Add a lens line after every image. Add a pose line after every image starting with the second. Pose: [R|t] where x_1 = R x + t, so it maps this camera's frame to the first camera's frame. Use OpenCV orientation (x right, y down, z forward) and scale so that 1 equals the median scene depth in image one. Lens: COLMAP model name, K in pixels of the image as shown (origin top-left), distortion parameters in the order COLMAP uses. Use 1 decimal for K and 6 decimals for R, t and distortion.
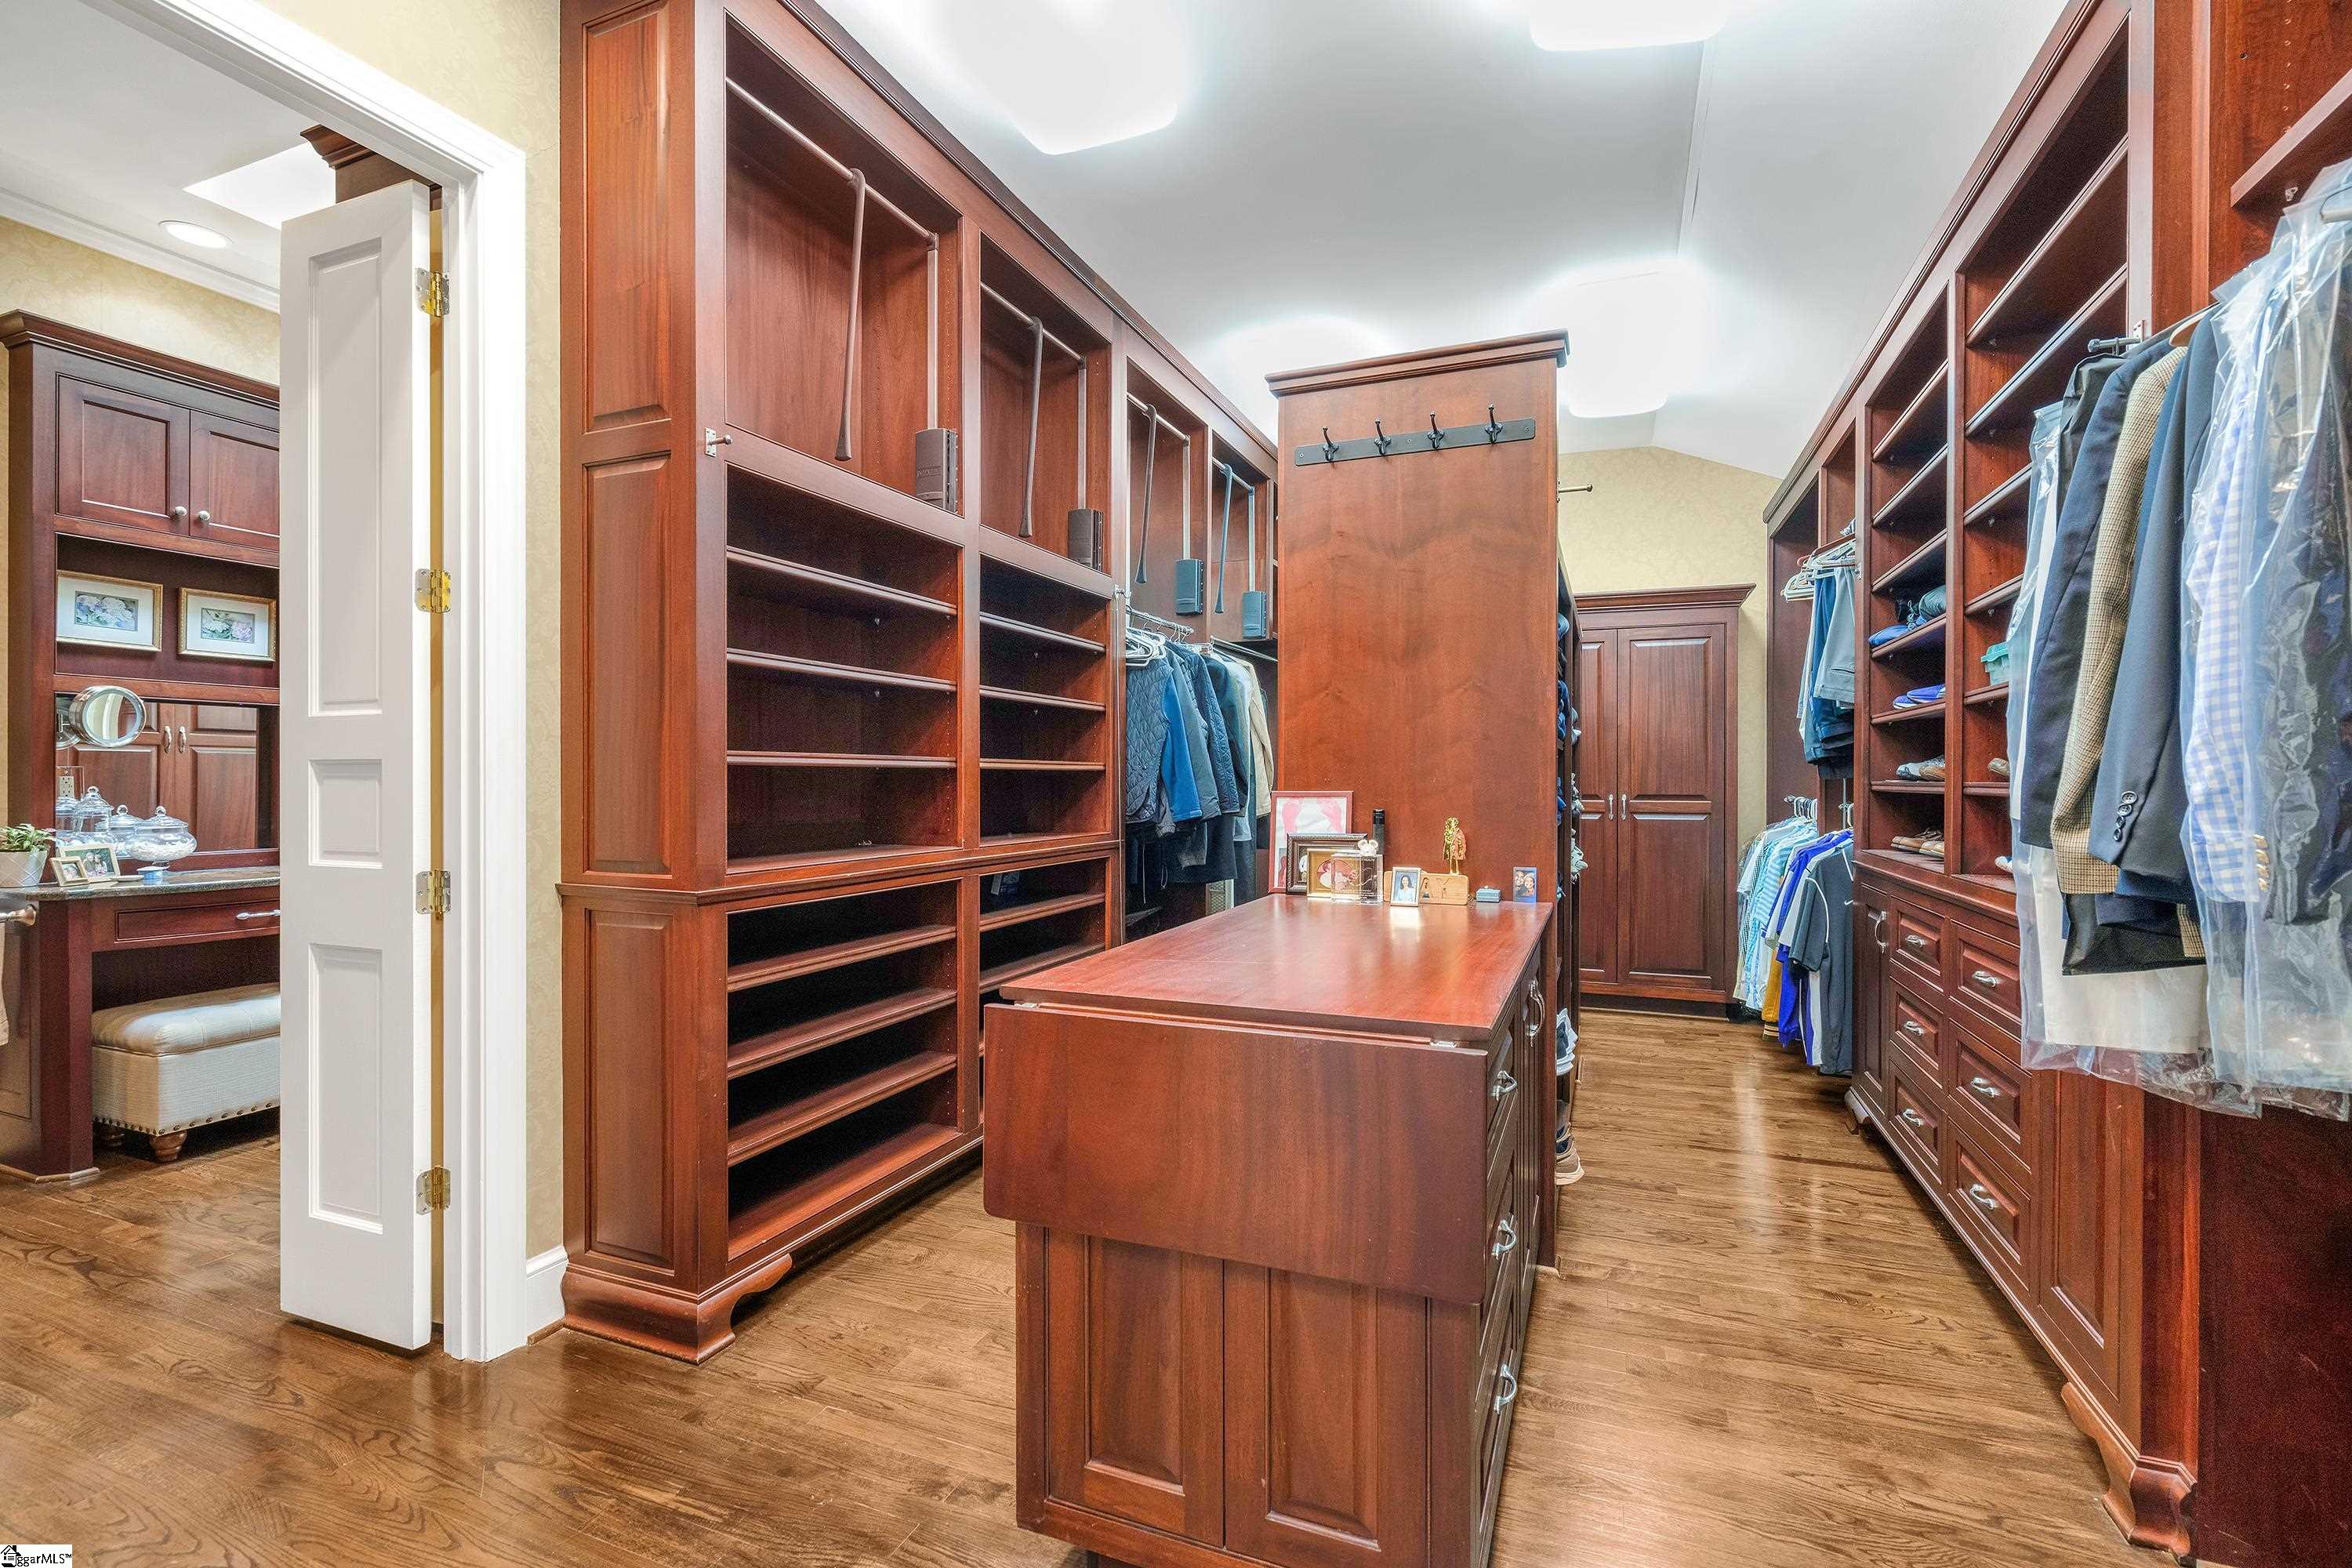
lens RADIAL K [[1068.7, 0, 1178.7], [0, 1068.7, 786.6], [0, 0, 1]] dist [0.001888, 0.001120]
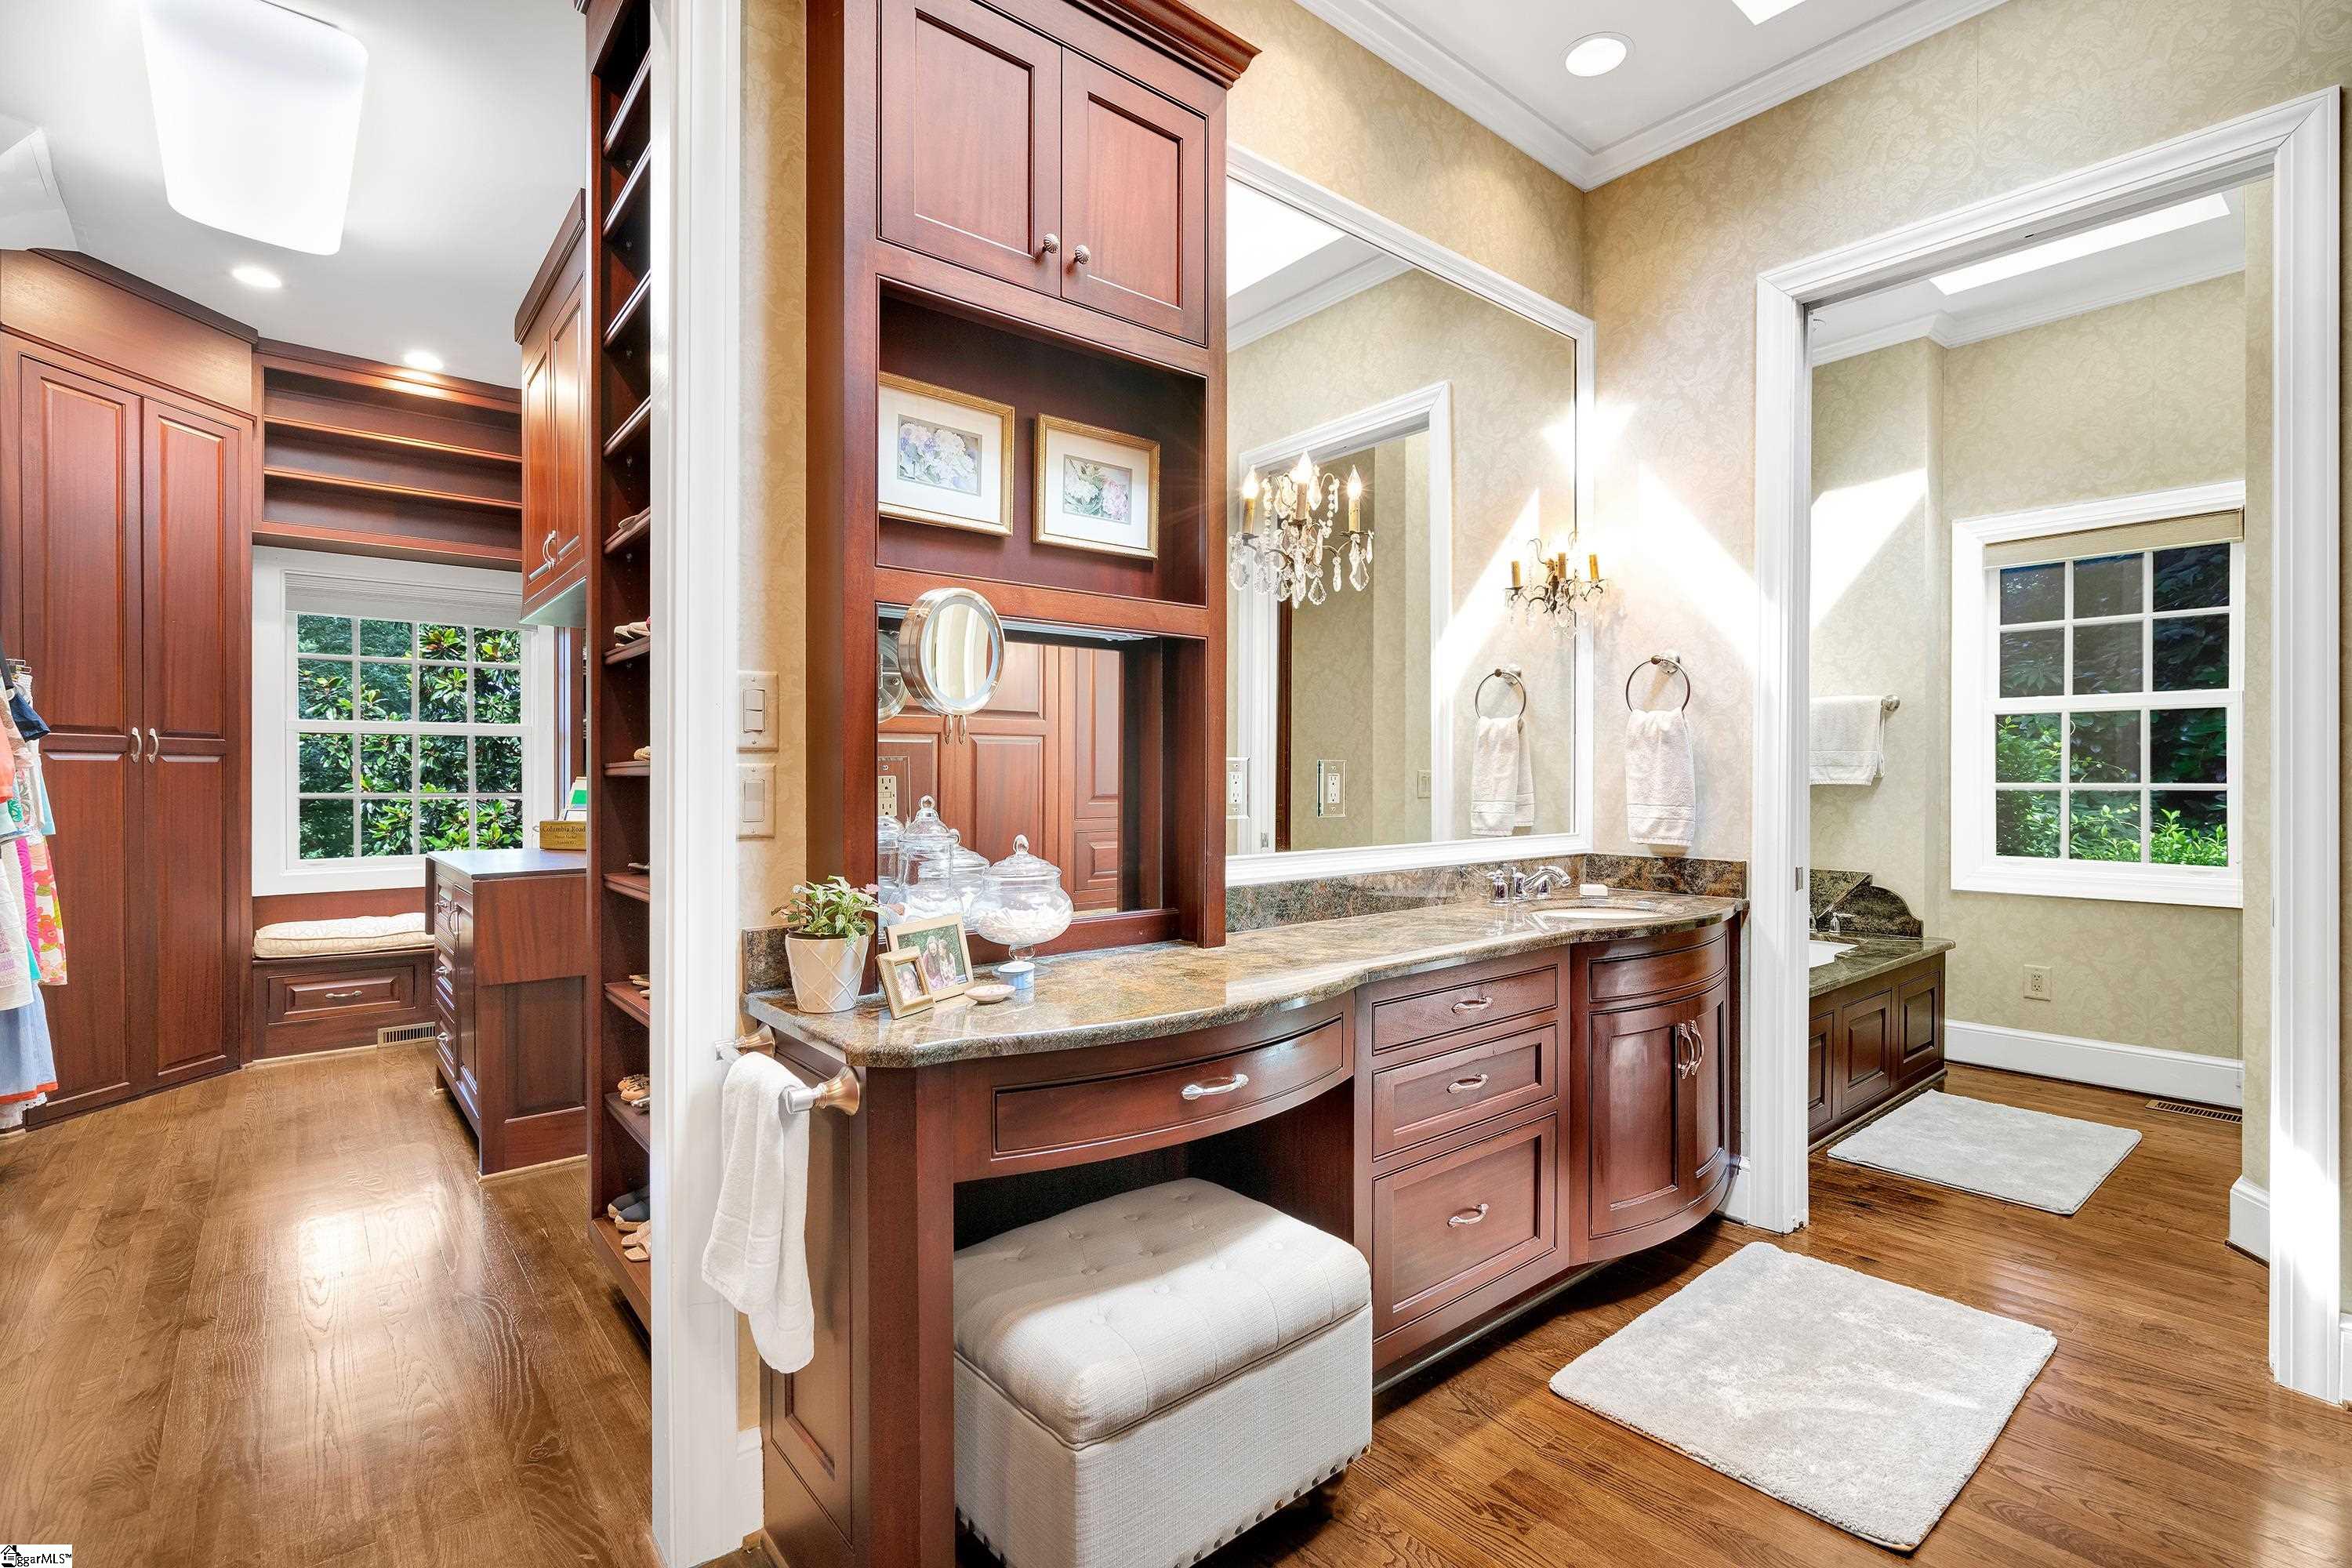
lens RADIAL K [[1068.7, 0, 1163.6], [0, 1068.7, 781.5], [0, 0, 1]] dist [0.001888, 0.001120]
pose [[0.888481, -0.002609, -0.458907, -0.691354], [0.002124, 0.999997, -0.001572, -0.006242], [0.458909, 0.000422, 0.888483, 0.612256]]
